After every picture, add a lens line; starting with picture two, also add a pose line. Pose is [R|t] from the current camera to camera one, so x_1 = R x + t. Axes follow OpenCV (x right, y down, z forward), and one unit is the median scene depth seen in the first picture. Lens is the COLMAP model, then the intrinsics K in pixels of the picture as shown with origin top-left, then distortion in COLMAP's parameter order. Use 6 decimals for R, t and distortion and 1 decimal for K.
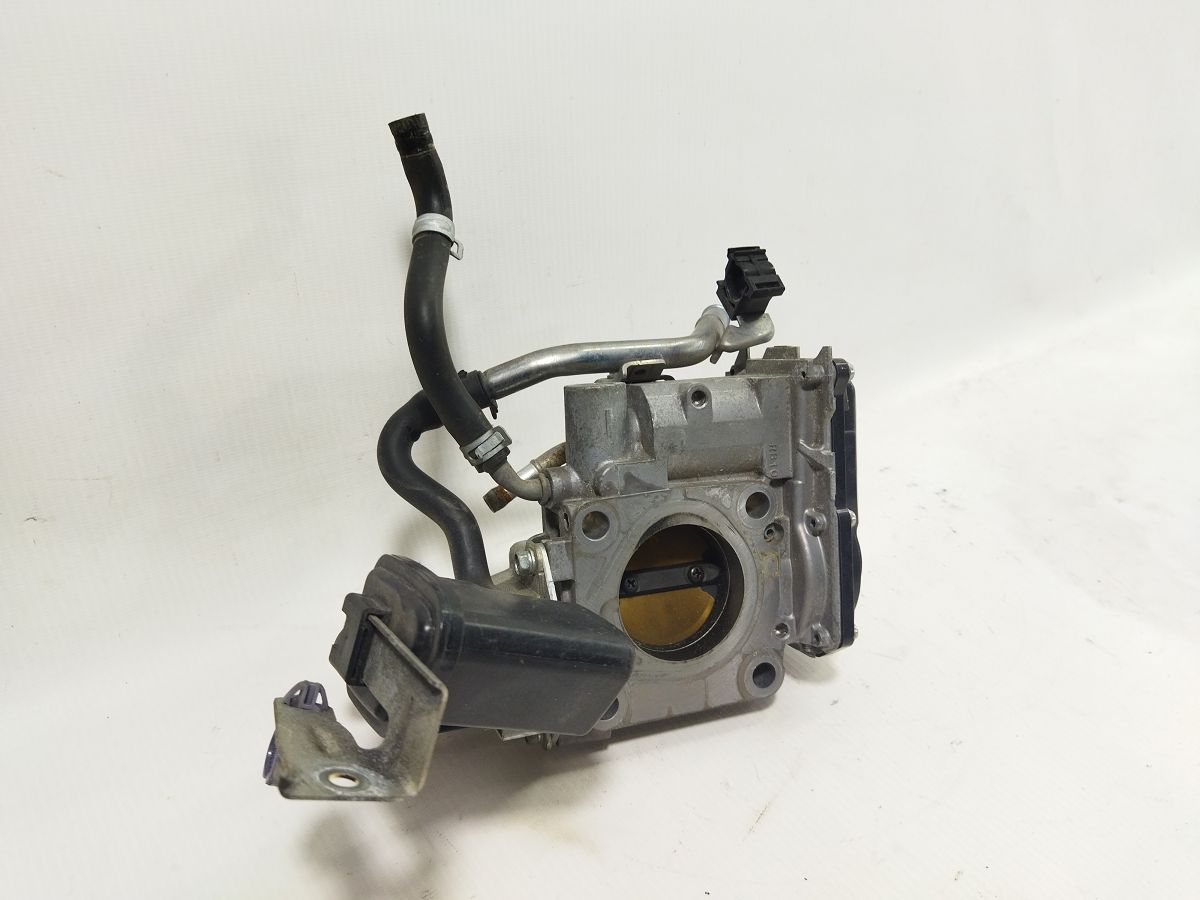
lens RADIAL K [[919.3, 0, 600.0], [0, 919.3, 450.0], [0, 0, 1]] dist [0.068399, -0.001860]
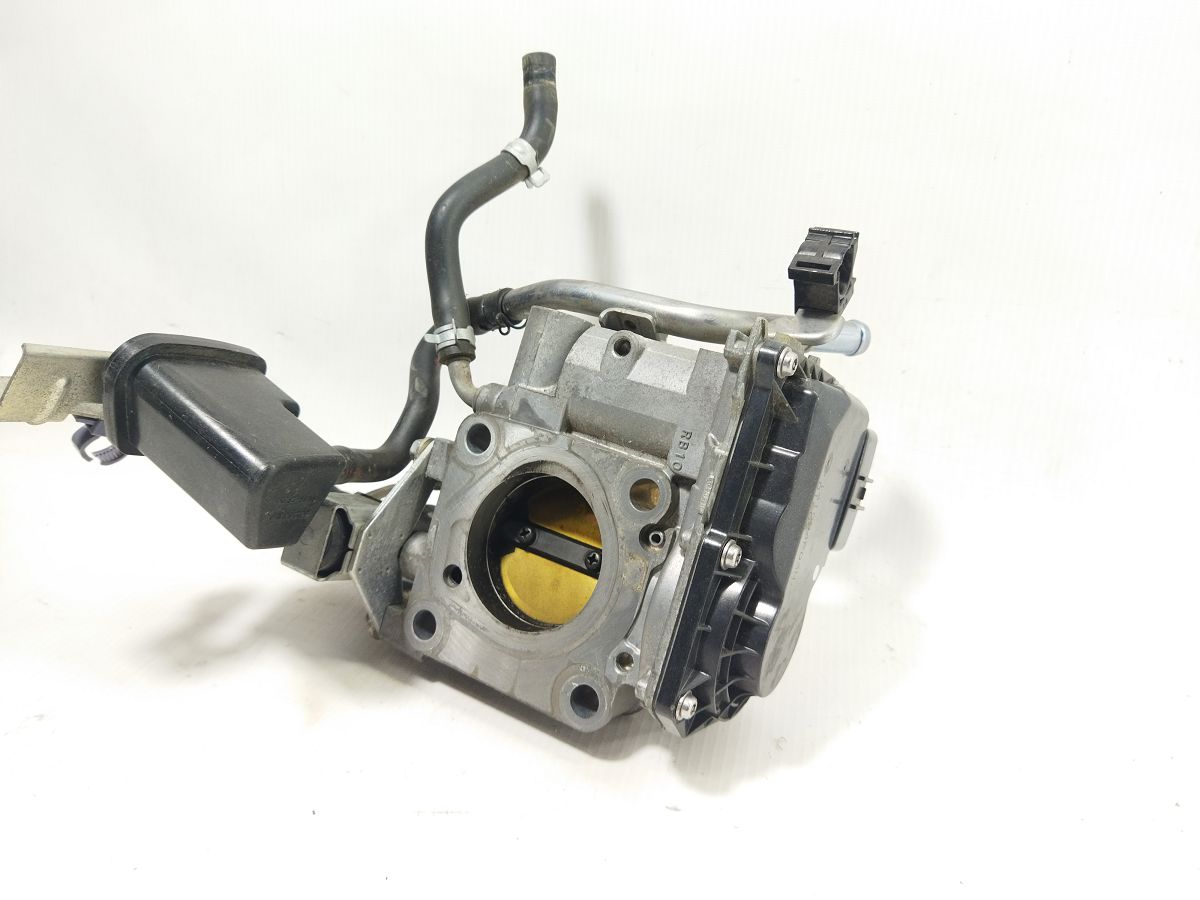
lens RADIAL K [[919.3, 0, 600.0], [0, 919.3, 450.0], [0, 0, 1]] dist [0.068399, -0.001860]
pose [[0.614954, 0.269406, -0.741116, 0.759333], [-0.399855, 0.916577, 0.001402, 0.039318], [0.679667, 0.295477, 0.671376, 0.427837]]
